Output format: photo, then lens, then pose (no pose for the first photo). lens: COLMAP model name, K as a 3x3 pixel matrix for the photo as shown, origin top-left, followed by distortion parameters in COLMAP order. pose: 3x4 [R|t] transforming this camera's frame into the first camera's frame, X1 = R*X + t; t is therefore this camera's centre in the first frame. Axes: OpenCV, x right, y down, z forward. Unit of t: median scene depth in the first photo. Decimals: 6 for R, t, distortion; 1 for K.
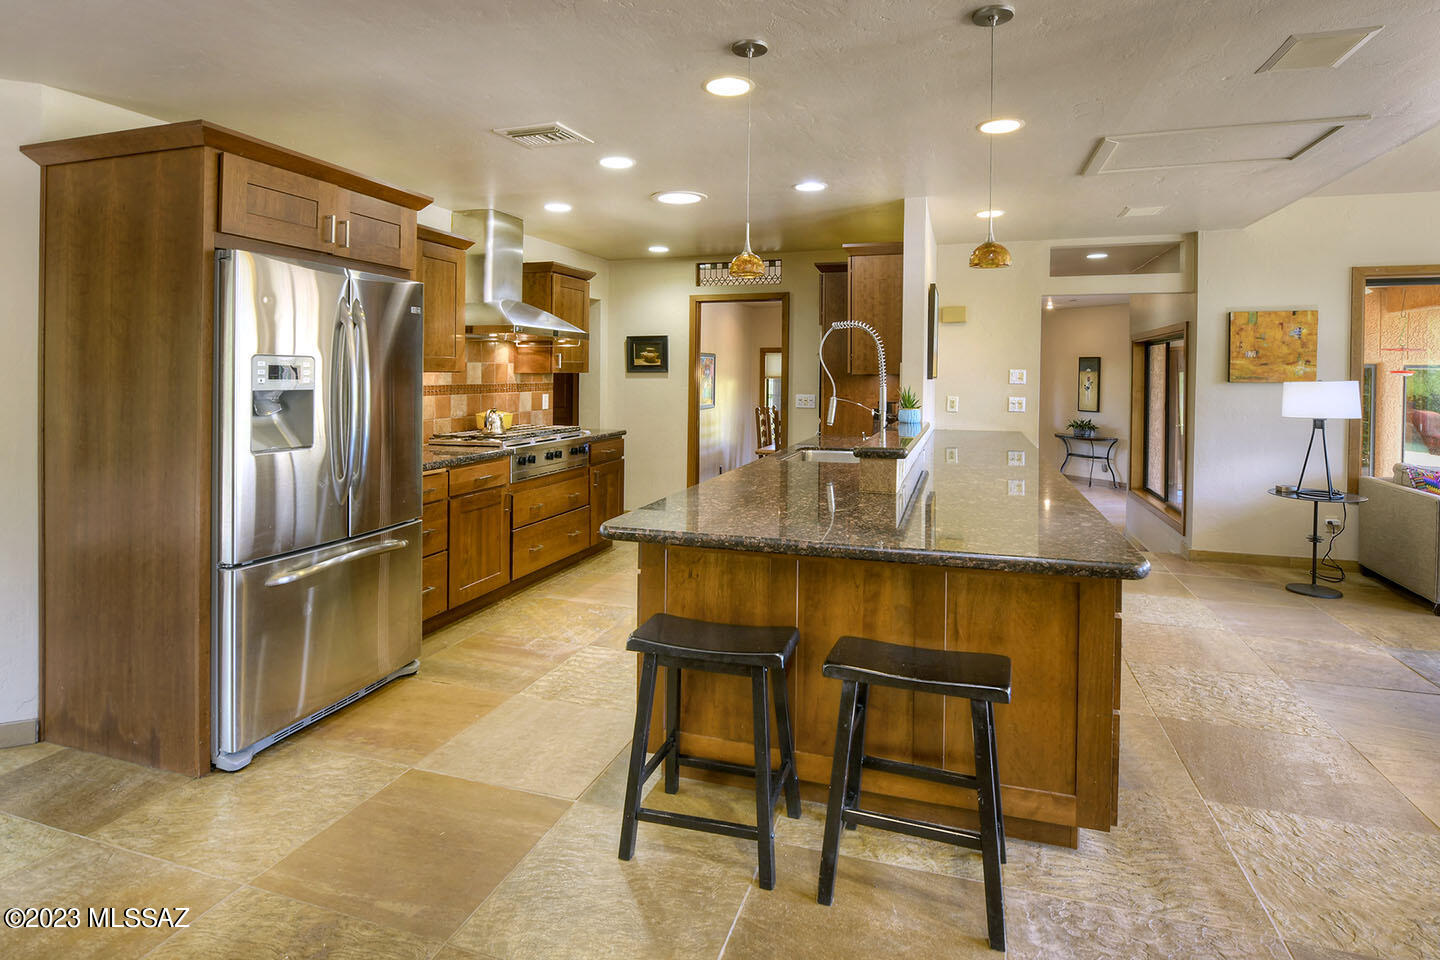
lens RADIAL K [[766.4, 0, 797.7], [0, 766.4, 344.3], [0, 0, 1]] dist [-0.008458, -0.001220]
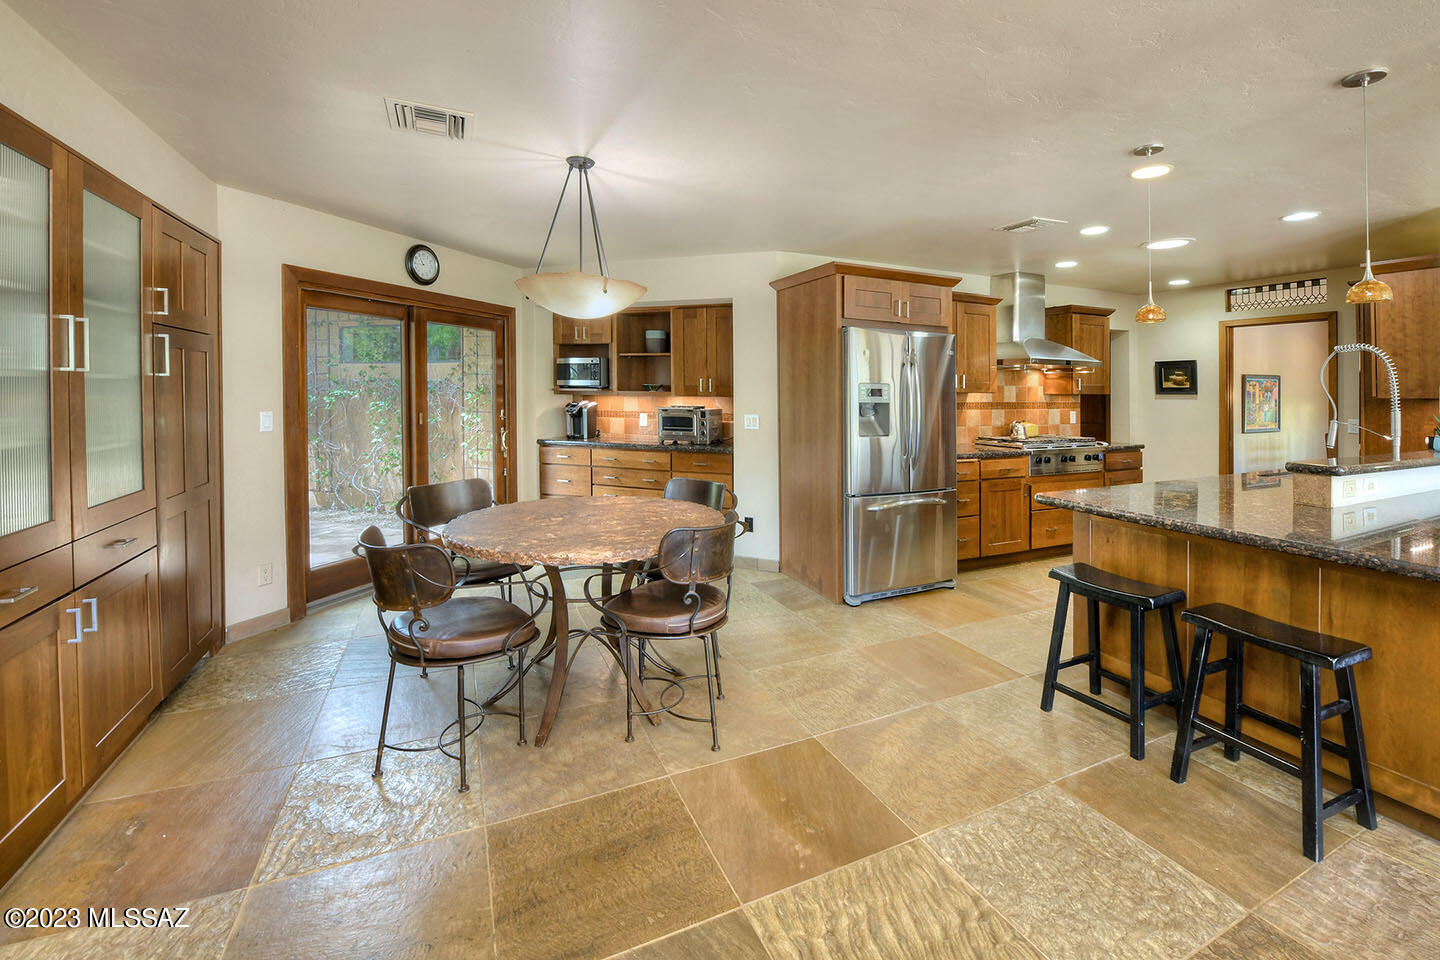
lens RADIAL K [[587.9, 0, 720.0], [0, 587.9, 482.2], [0, 0, 1]] dist [-0.004740, -0.000638]
pose [[0.630181, 0.121864, -0.766825, 0.162671], [0.023343, 0.984187, 0.175590, -0.006506], [0.776097, -0.128554, 0.617371, -0.144581]]
